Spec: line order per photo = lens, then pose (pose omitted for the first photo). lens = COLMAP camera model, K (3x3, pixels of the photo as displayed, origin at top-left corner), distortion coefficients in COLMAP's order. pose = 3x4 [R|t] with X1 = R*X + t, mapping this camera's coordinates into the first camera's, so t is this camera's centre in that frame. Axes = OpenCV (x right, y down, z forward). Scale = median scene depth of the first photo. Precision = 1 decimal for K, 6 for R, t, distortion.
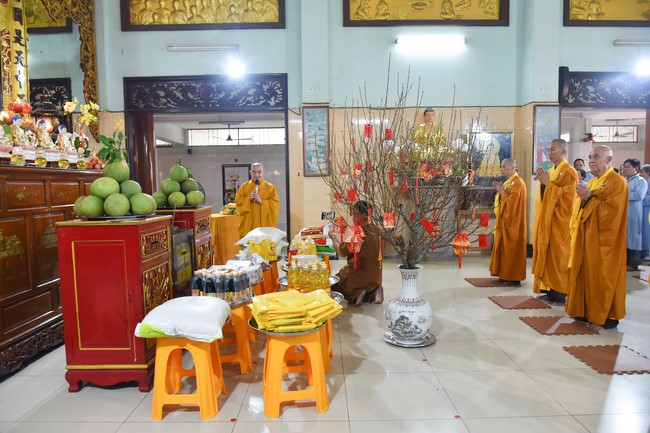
lens RADIAL K [[450.0, 0, 325.0], [0, 450.0, 216.5], [0, 0, 1]] dist [-0.035590, 0.005189]
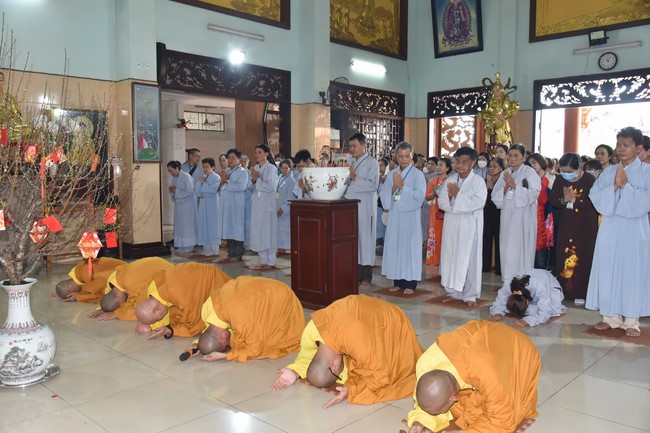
lens RADIAL K [[559.4, 0, 325.0], [0, 559.4, 216.5], [0, 0, 1]] dist [-0.010926, -0.001100]
pose [[0.693105, -0.047880, 0.719245, -0.058524], [0.046517, 0.998683, 0.021656, 0.002676], [-0.719334, 0.018448, 0.694419, -0.012181]]
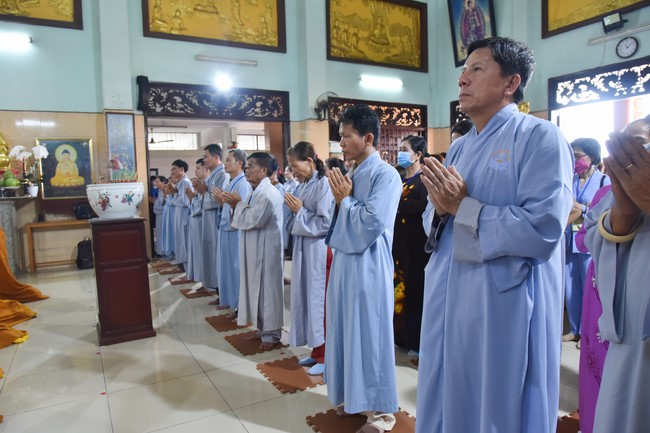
lens RADIAL K [[450.0, 0, 325.0], [0, 450.0, 216.5], [0, 0, 1]] dist [-0.035590, 0.005189]
pose [[0.879837, -0.050254, 0.472612, 0.411939], [0.057297, 0.998357, -0.000508, 0.008979], [-0.471810, 0.027526, 0.881271, -0.090507]]
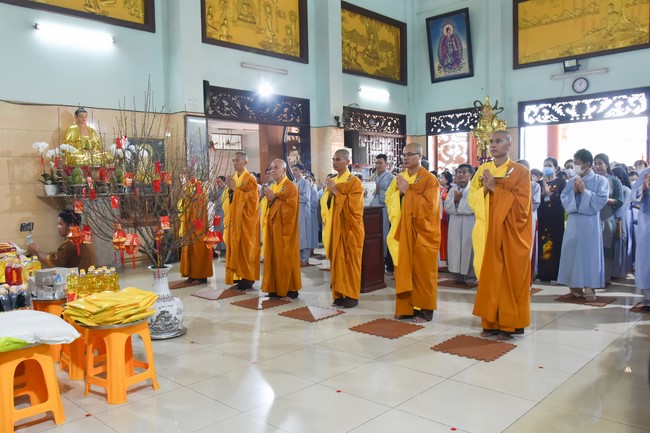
lens RADIAL K [[545.4, 0, 325.0], [0, 545.4, 216.5], [0, 0, 1]] dist [-0.019135, -0.010639]
pose [[0.688769, -0.048520, 0.723355, -0.231327], [0.068289, 0.997664, 0.001896, 0.007078], [-0.721757, 0.048091, 0.690474, -0.099892]]
